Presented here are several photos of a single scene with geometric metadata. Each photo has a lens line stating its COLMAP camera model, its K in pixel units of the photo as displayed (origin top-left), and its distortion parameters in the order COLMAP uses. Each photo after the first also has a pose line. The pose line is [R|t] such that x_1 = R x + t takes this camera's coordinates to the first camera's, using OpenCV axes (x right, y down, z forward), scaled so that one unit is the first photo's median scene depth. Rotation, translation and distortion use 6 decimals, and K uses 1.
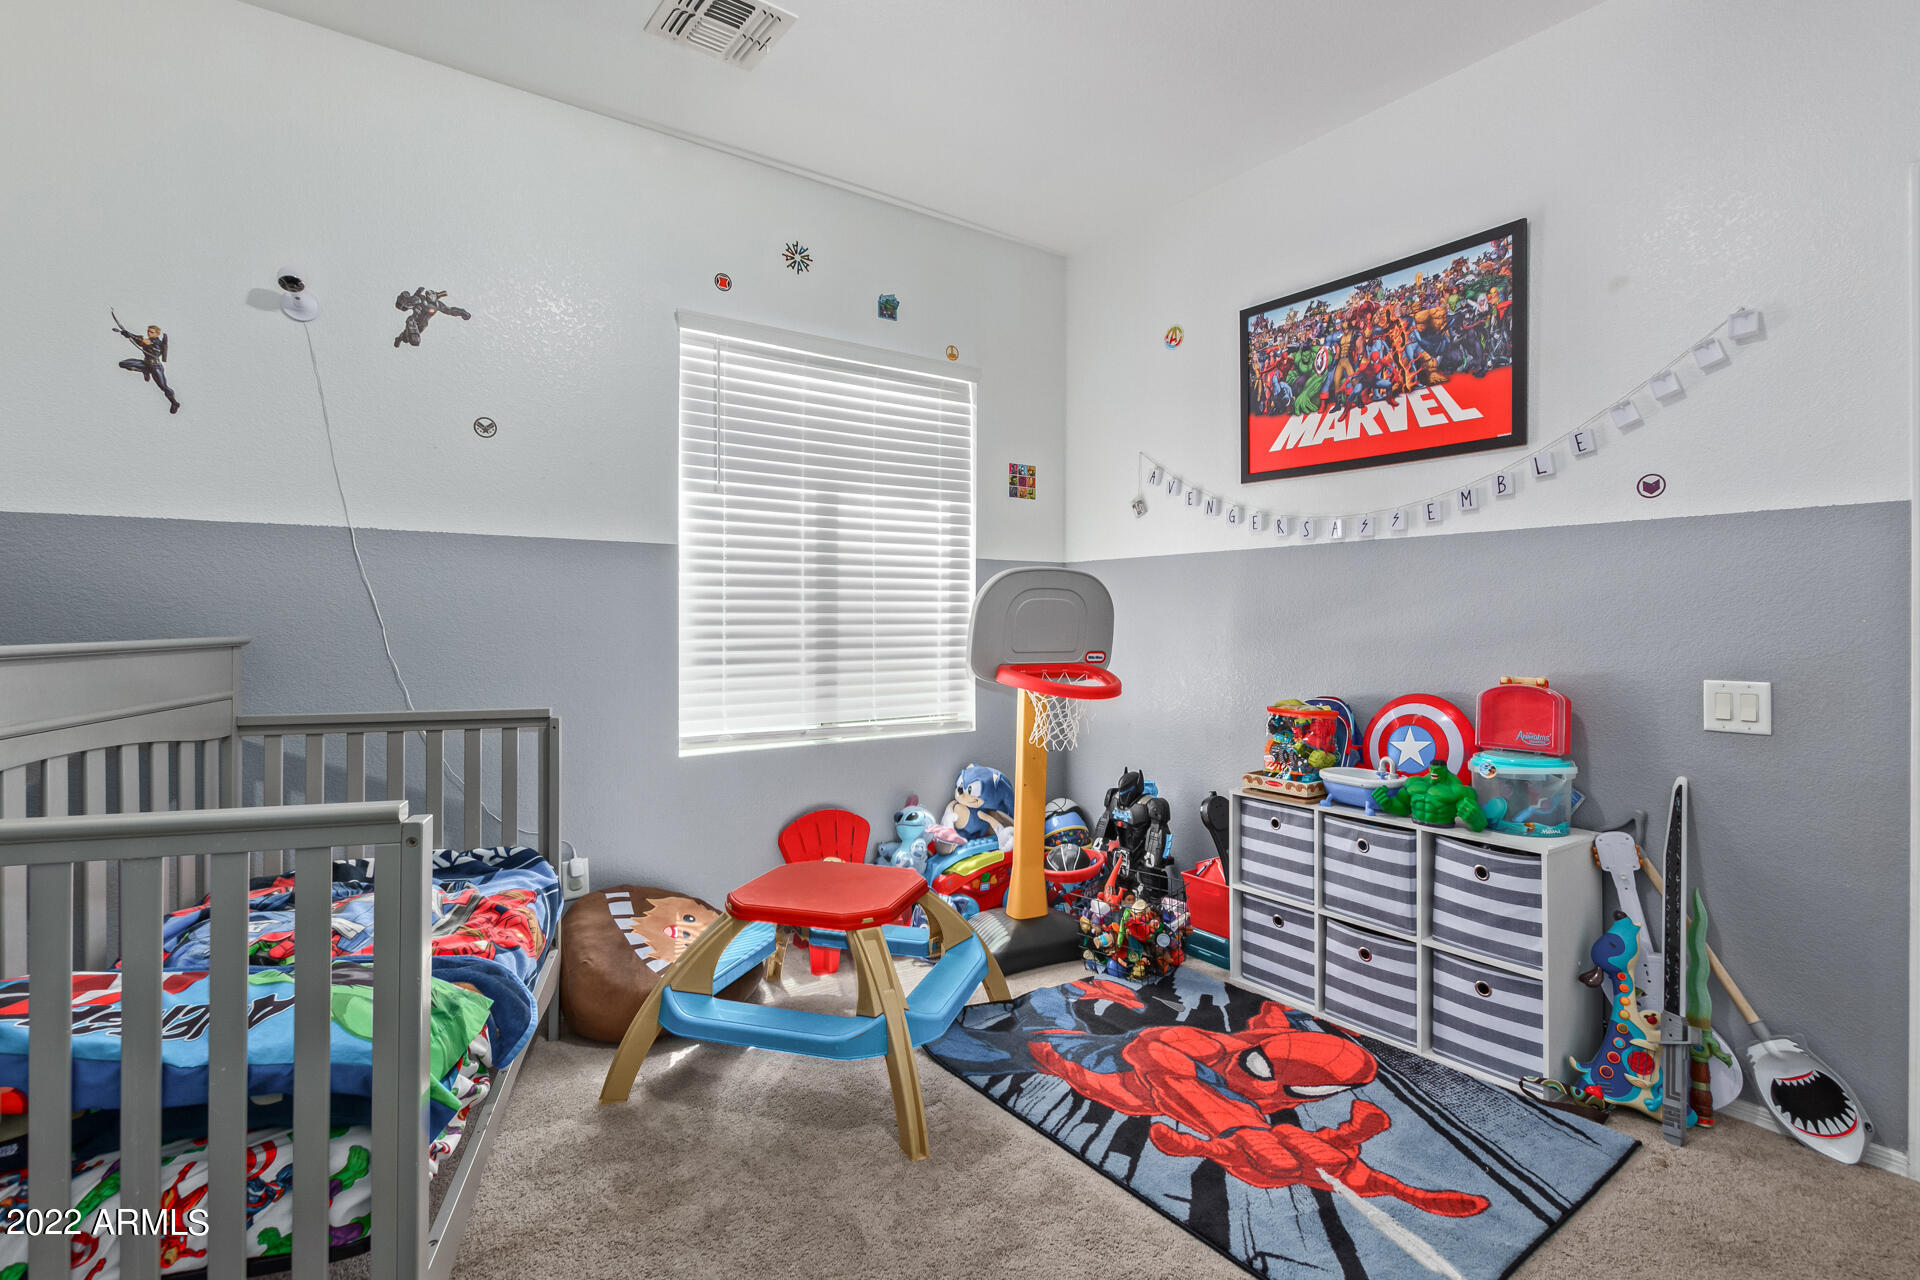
lens RADIAL K [[925.2, 0, 960.5], [0, 925.2, 608.4], [0, 0, 1]] dist [0.001602, 0.000172]
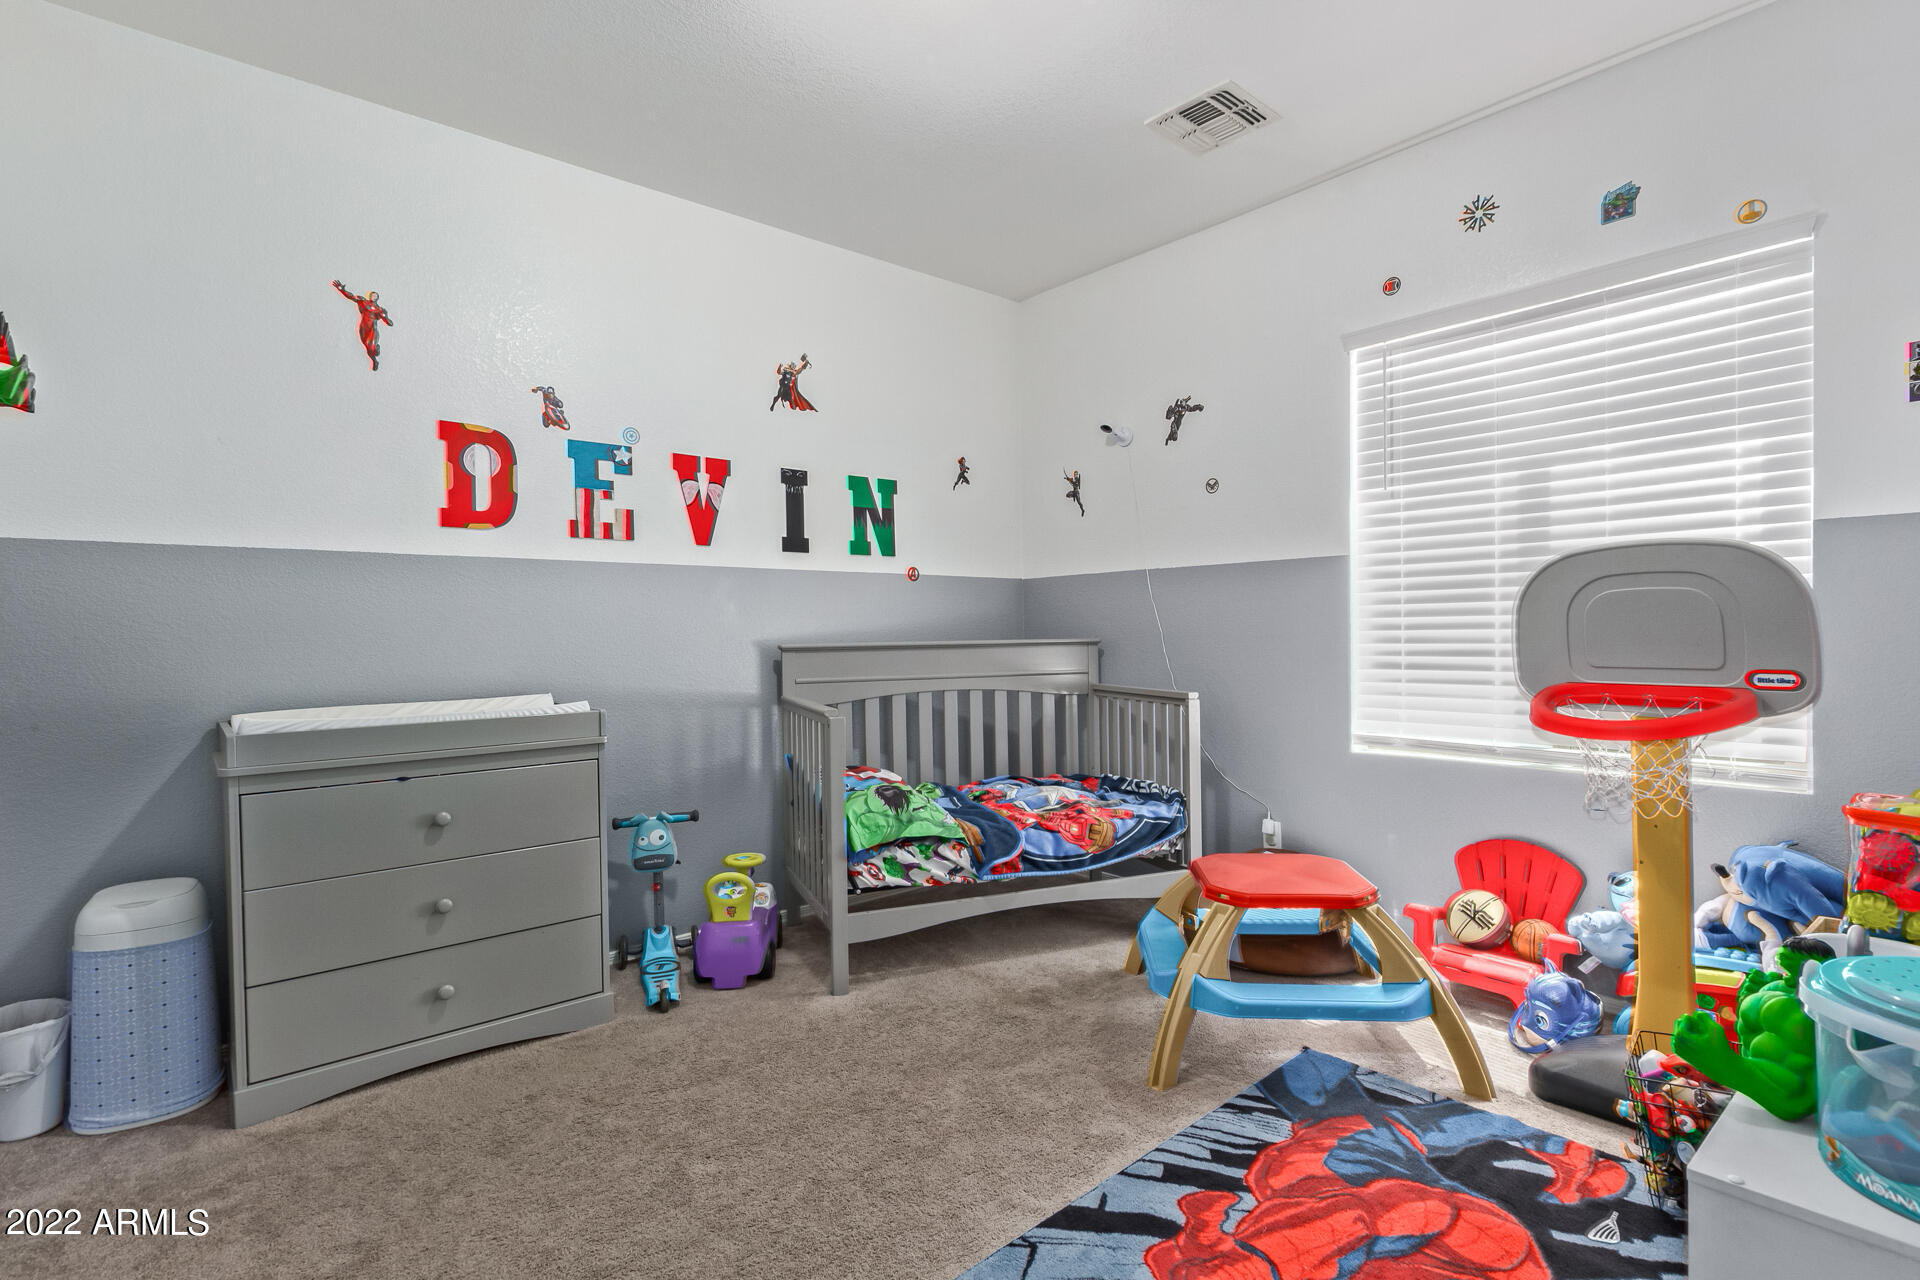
lens RADIAL K [[909.4, 0, 973.6], [0, 909.4, 645.4], [0, 0, 1]] dist [0.007551, 0.000343]
pose [[0.099748, 0.012545, -0.994934, 0.705772], [0.024262, 0.999593, 0.015036, 0.009331], [0.994717, -0.025639, 0.099403, 0.458638]]
